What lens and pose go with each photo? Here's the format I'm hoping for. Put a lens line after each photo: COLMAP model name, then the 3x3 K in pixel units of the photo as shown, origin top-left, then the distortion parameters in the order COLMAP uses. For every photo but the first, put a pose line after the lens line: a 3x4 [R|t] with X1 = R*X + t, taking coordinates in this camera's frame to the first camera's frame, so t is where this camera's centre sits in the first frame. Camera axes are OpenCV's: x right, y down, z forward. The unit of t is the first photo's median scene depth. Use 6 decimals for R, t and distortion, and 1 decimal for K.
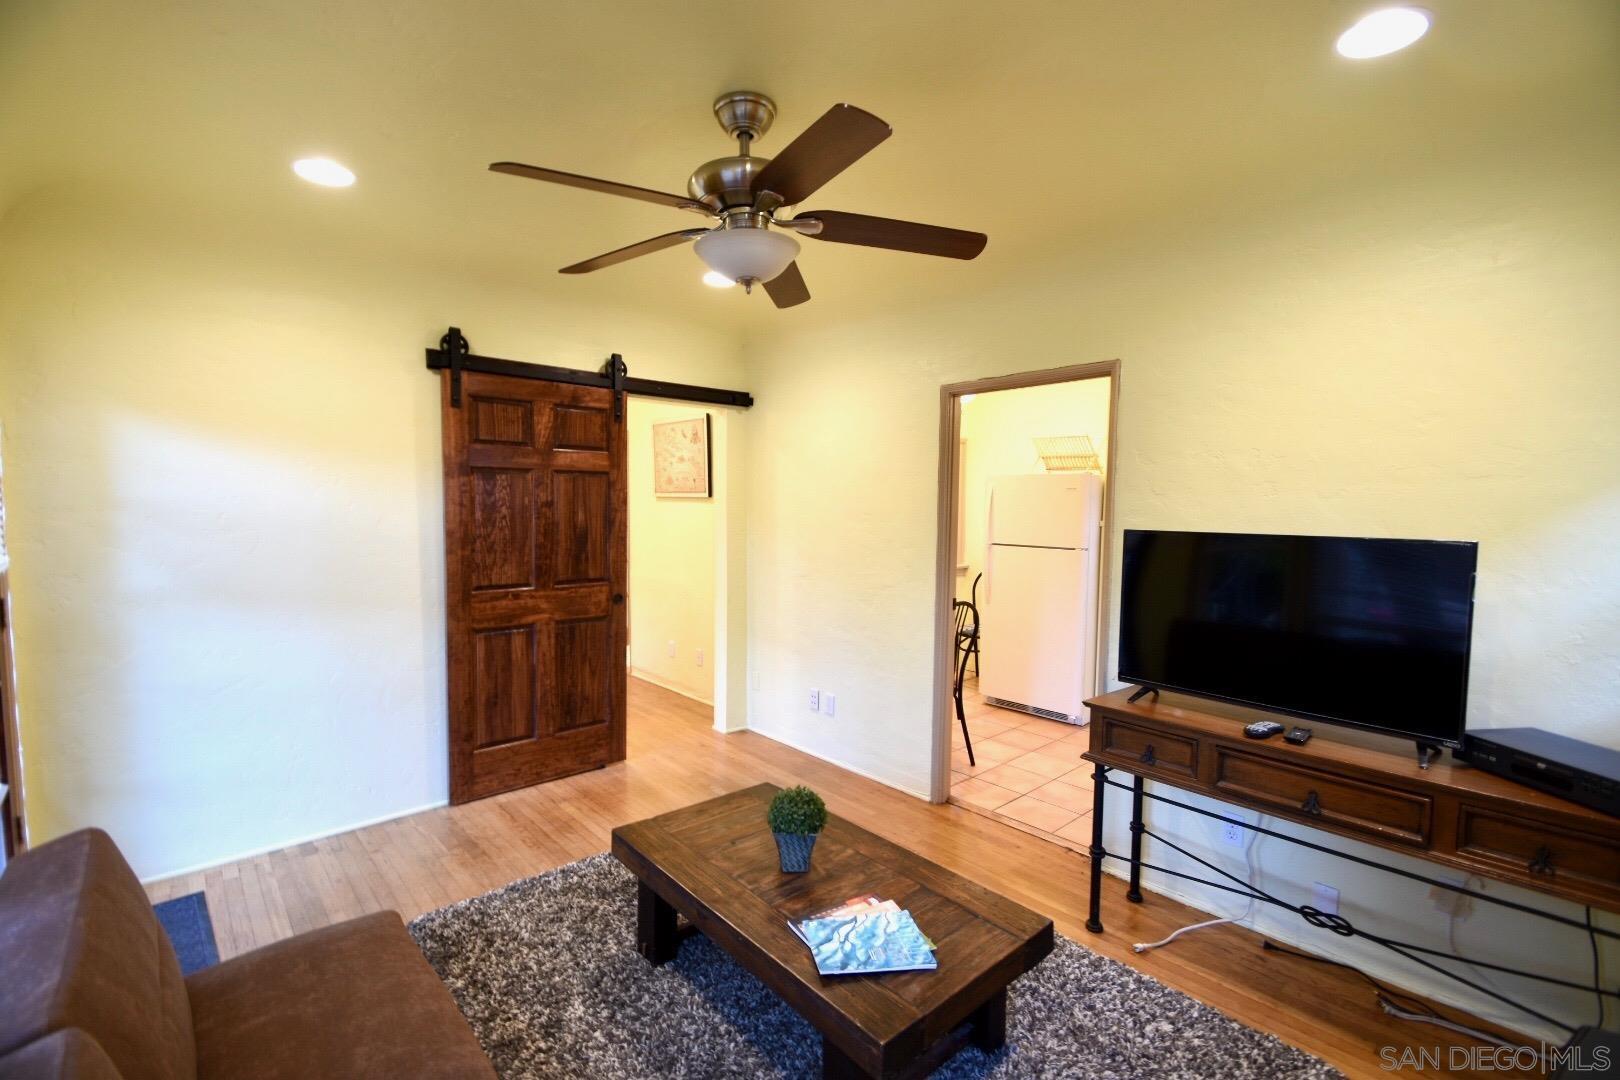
lens RADIAL K [[708.0, 0, 808.0], [0, 708.0, 546.7], [0, 0, 1]] dist [0.014530, -0.019799]
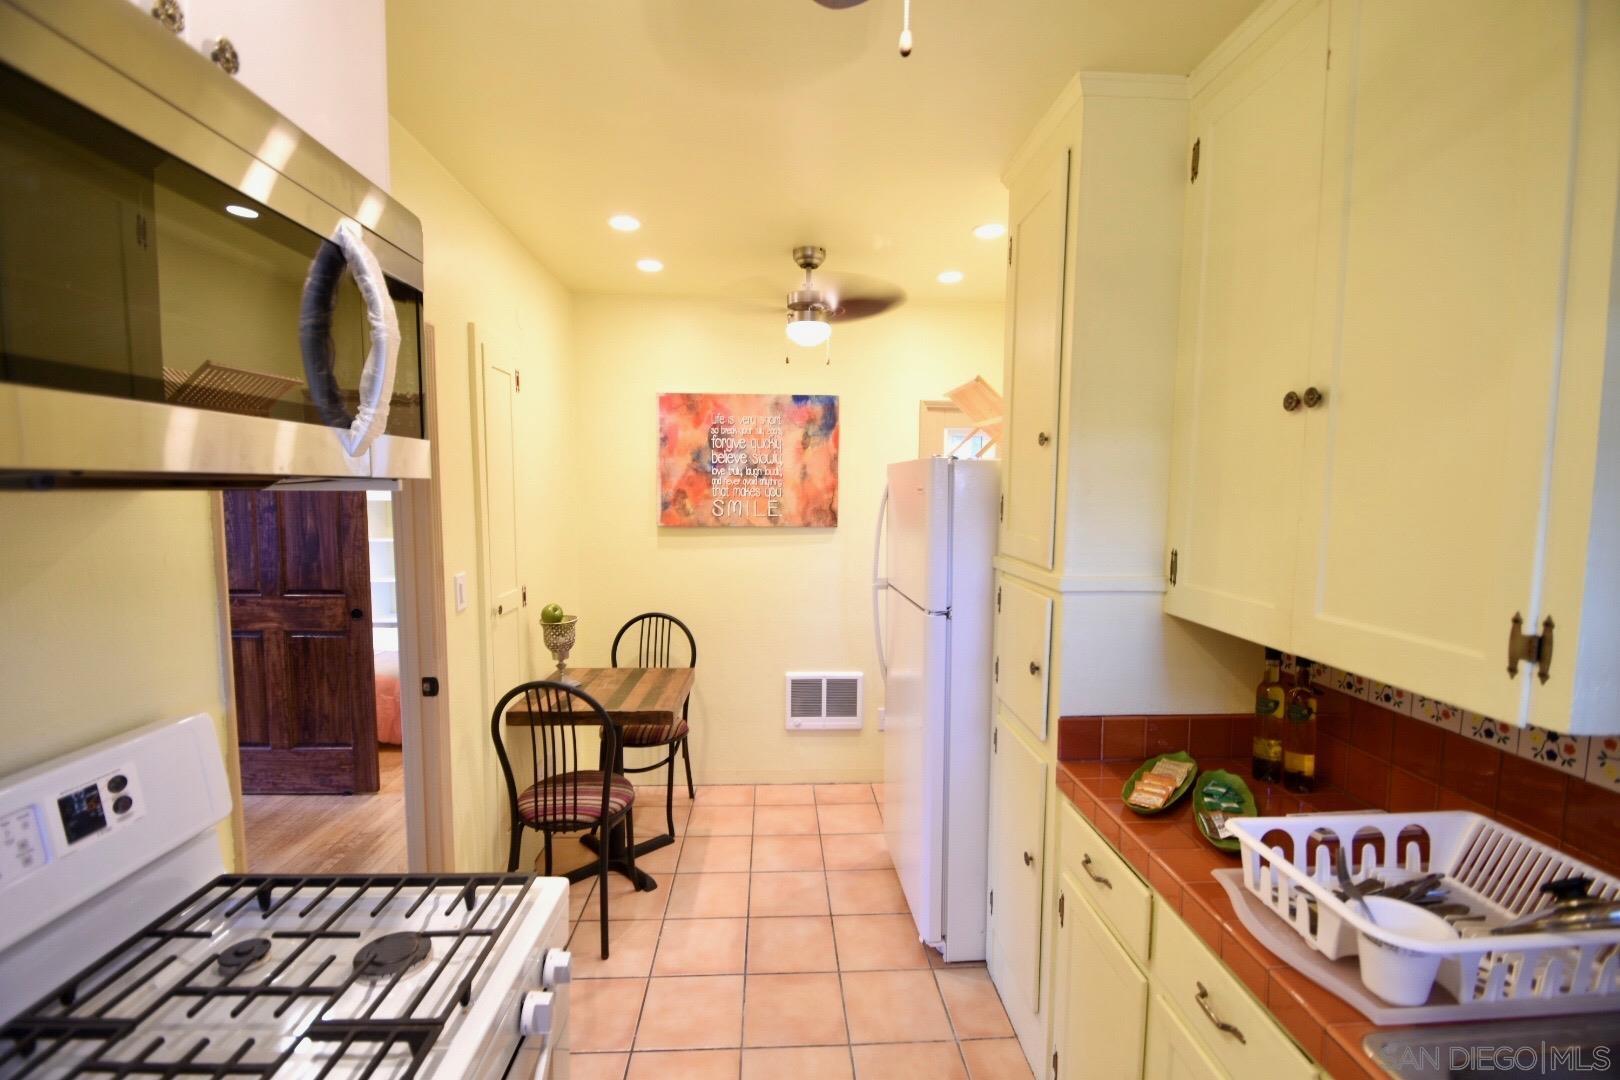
lens RADIAL K [[708.0, 0, 808.0], [0, 708.0, 546.7], [0, 0, 1]] dist [0.014530, -0.019799]
pose [[0.770110, 0.045422, -0.636292, 0.780348], [-0.039927, 0.998938, 0.022985, -0.058526], [0.636661, 0.007705, 0.771105, 0.698784]]
